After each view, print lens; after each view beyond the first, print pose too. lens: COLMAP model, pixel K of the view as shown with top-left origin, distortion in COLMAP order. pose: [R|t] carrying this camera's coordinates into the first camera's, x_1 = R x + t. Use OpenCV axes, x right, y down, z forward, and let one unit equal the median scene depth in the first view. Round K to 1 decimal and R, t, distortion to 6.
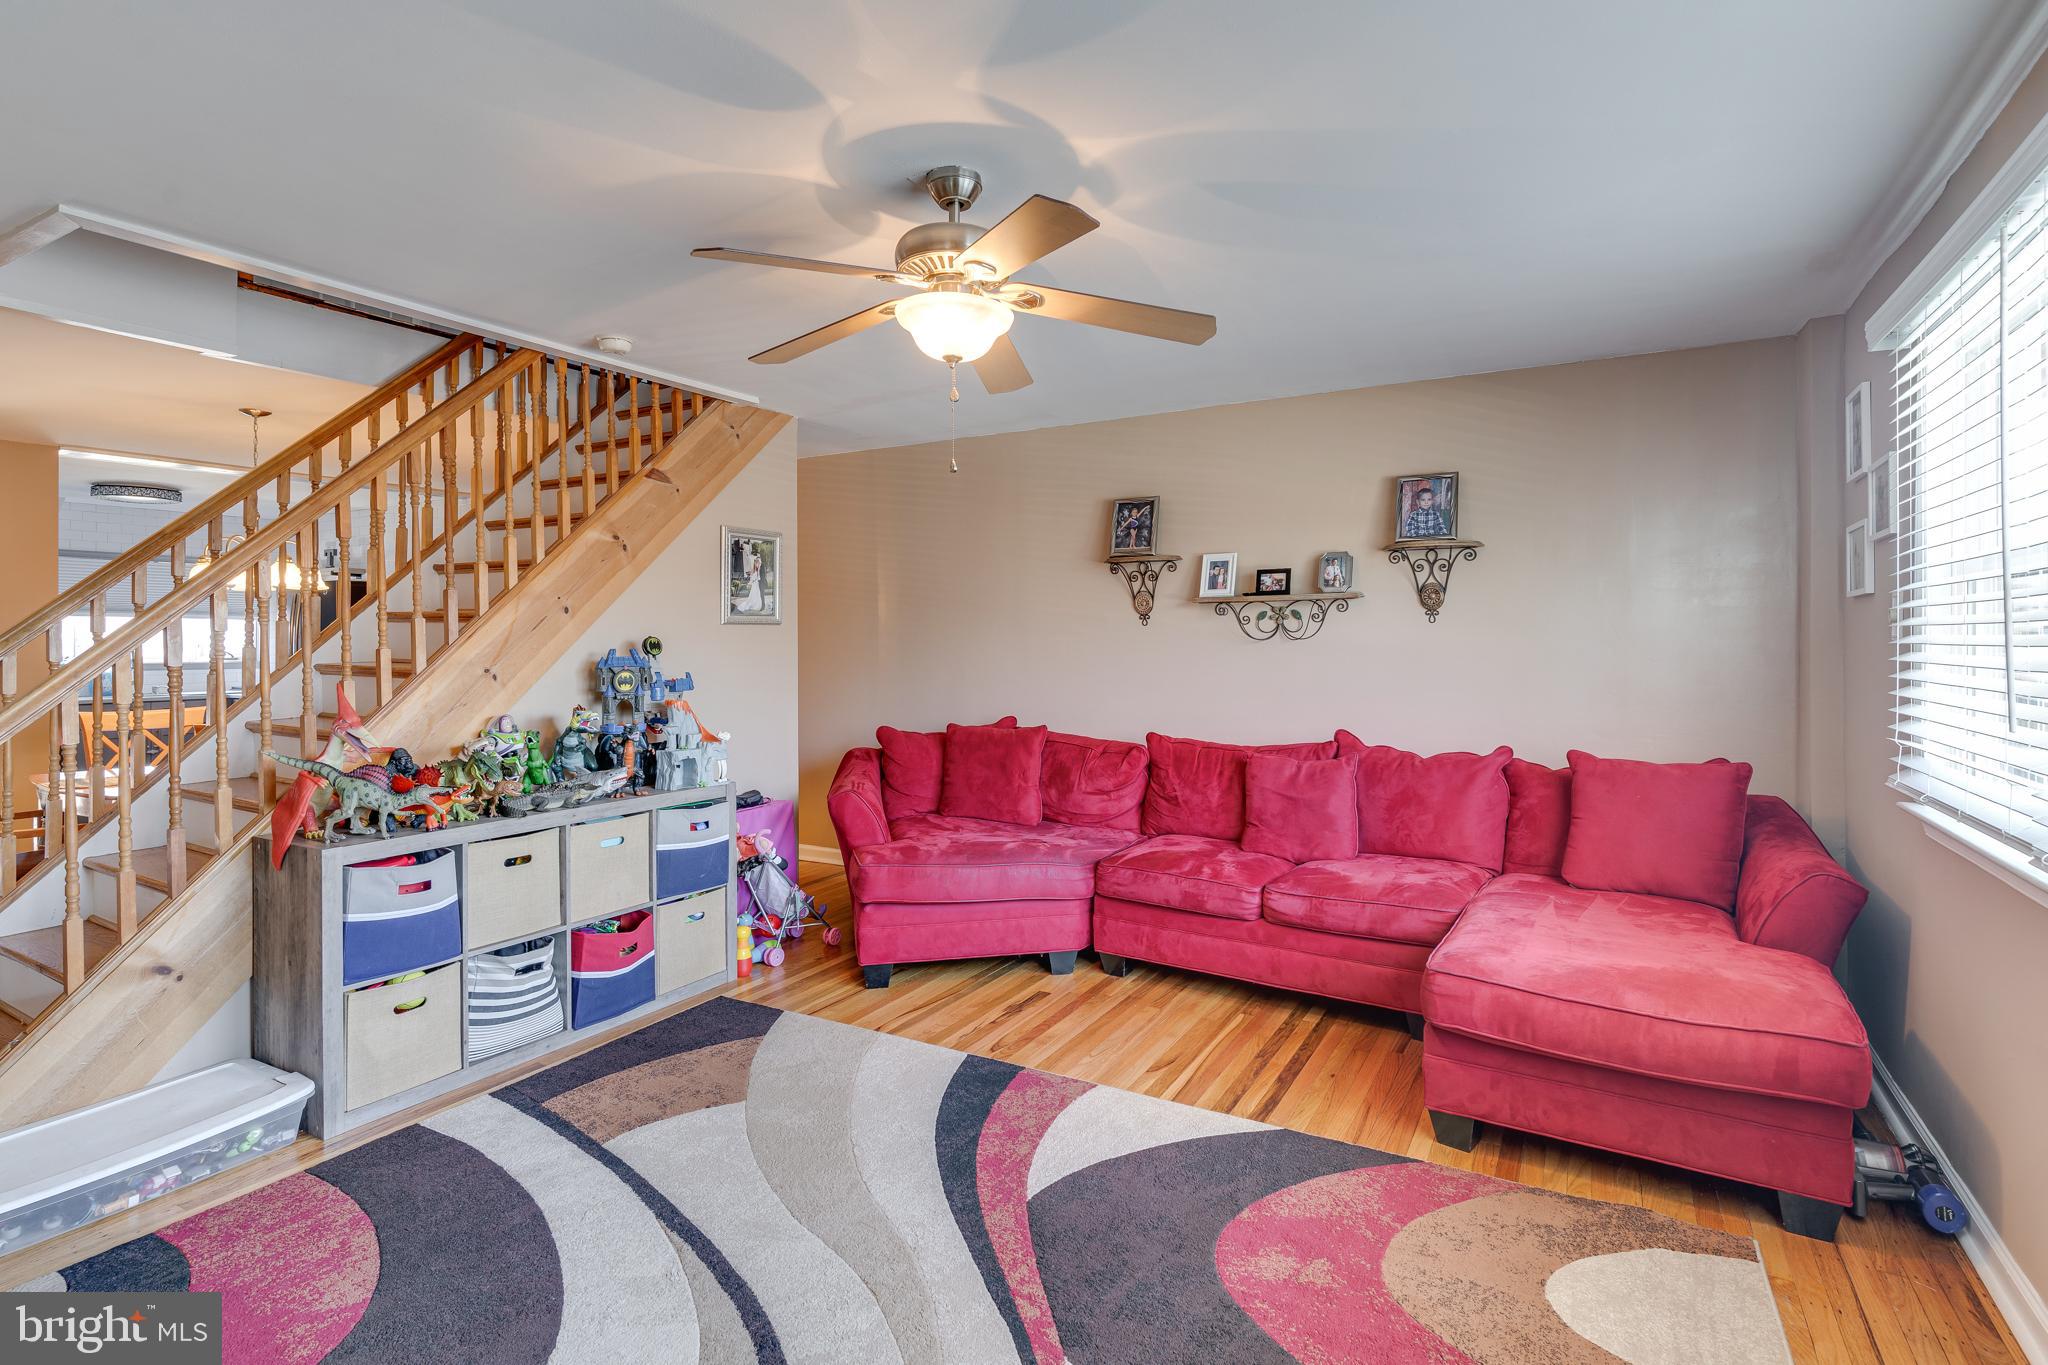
lens RADIAL K [[994.2, 0, 1025.7], [0, 994.2, 644.0], [0, 0, 1]] dist [0.001848, -0.000299]
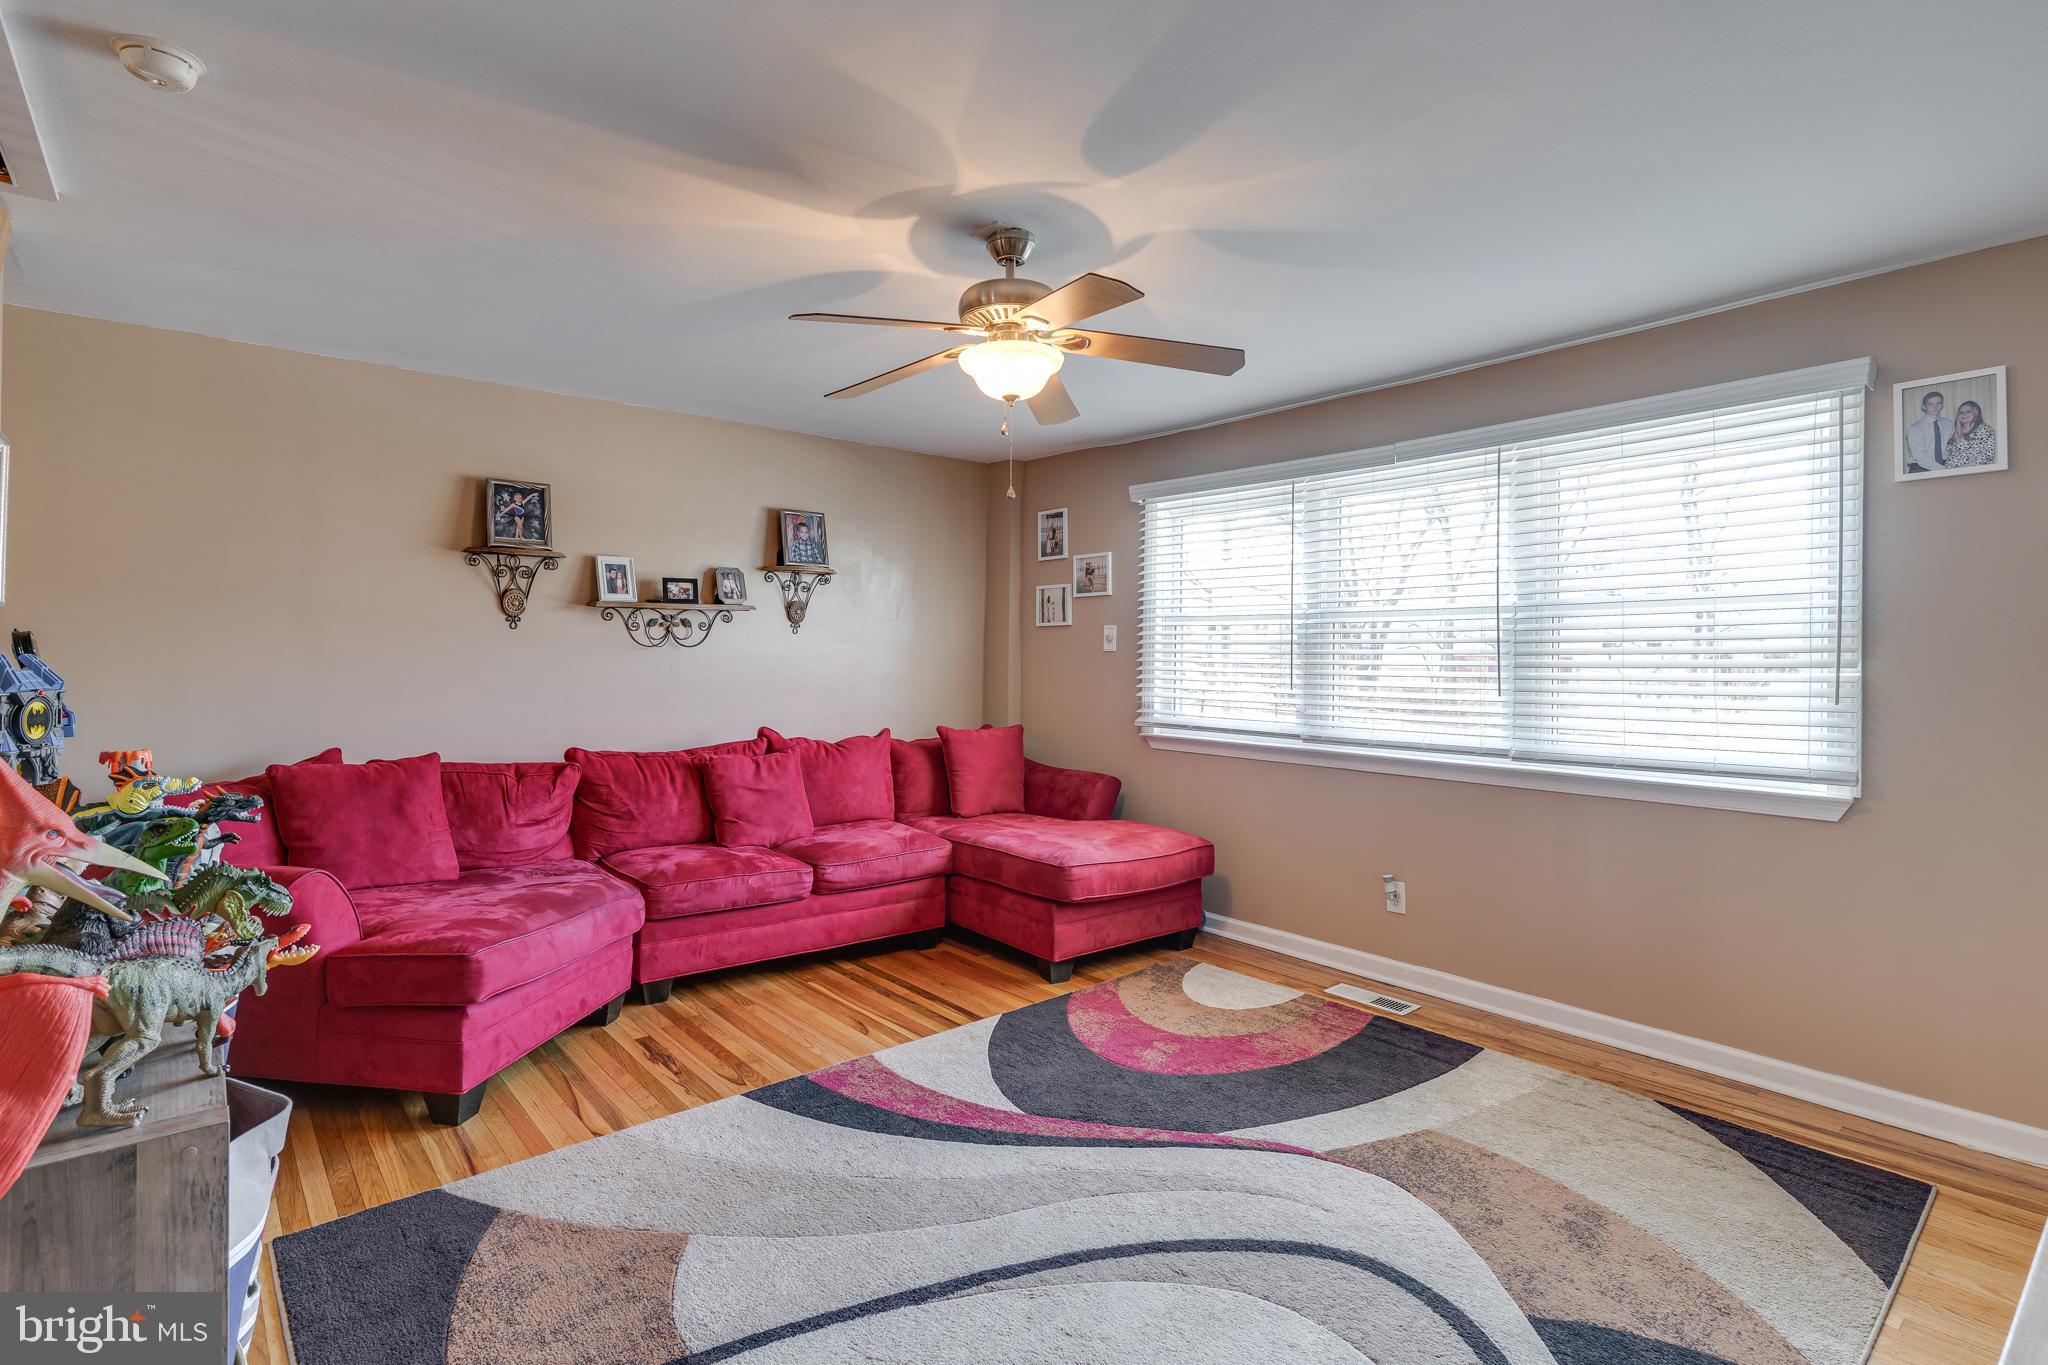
lens RADIAL K [[994.2, 0, 1010.8], [0, 994.2, 657.5], [0, 0, 1]] dist [0.001848, -0.000299]
pose [[0.341463, -0.001093, 0.939895, -0.748511], [-0.003962, 0.999989, 0.002602, 0.003530], [-0.939887, -0.004612, 0.341454, 0.403535]]
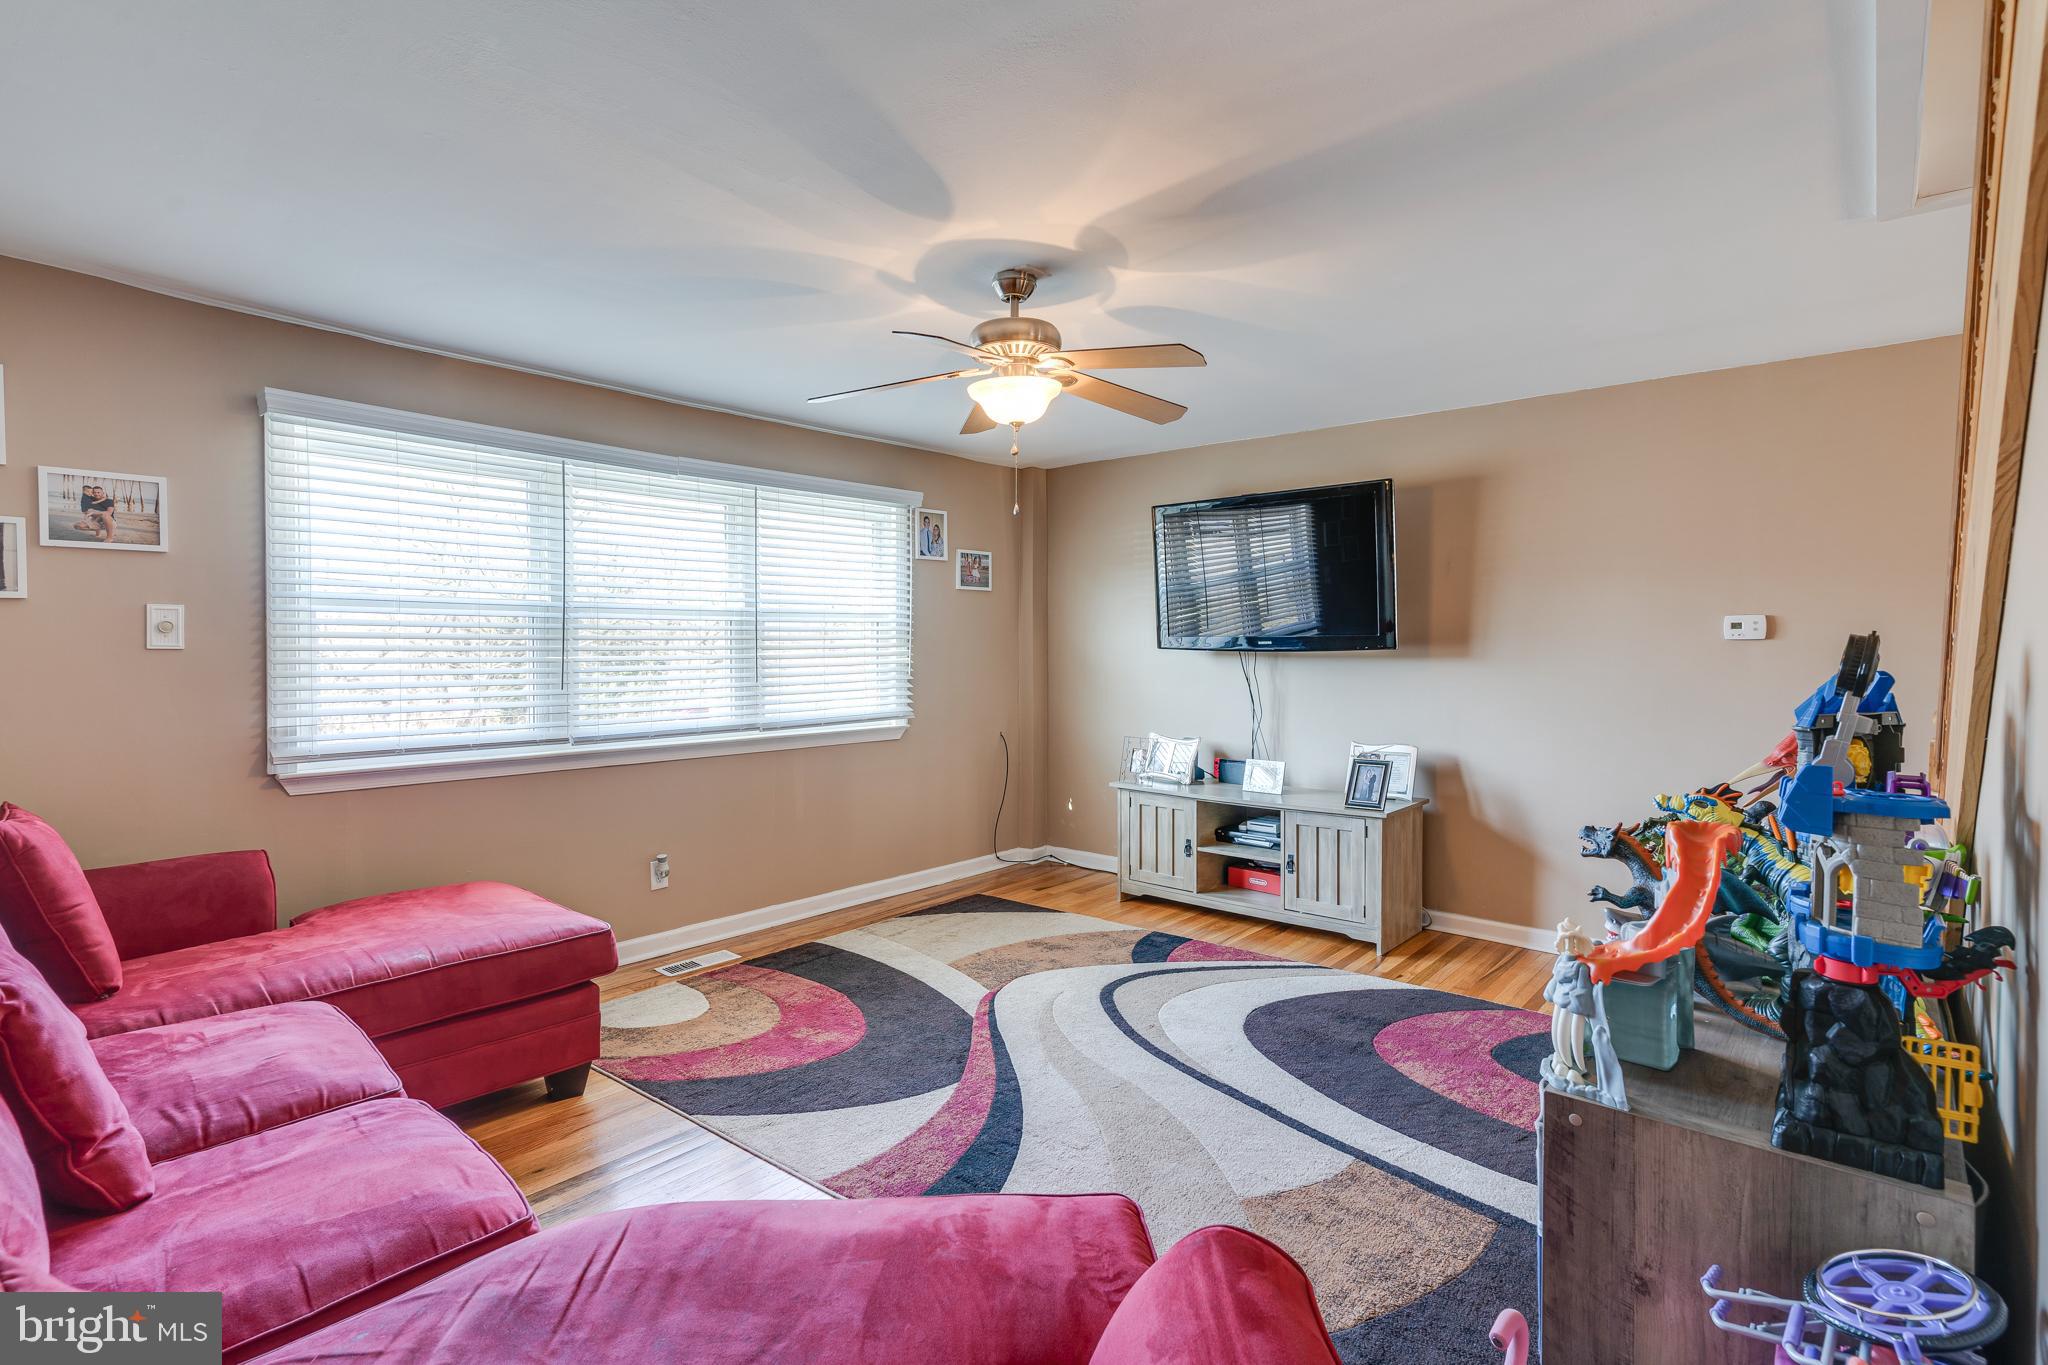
lens RADIAL K [[994.2, 0, 1030.7], [0, 994.2, 676.8], [0, 0, 1]] dist [0.001848, -0.000299]
pose [[-0.987604, -0.002591, 0.156947, -0.192535], [0.002659, 0.999444, 0.033233, -0.005096], [-0.156946, 0.033239, -0.987048, 1.480780]]
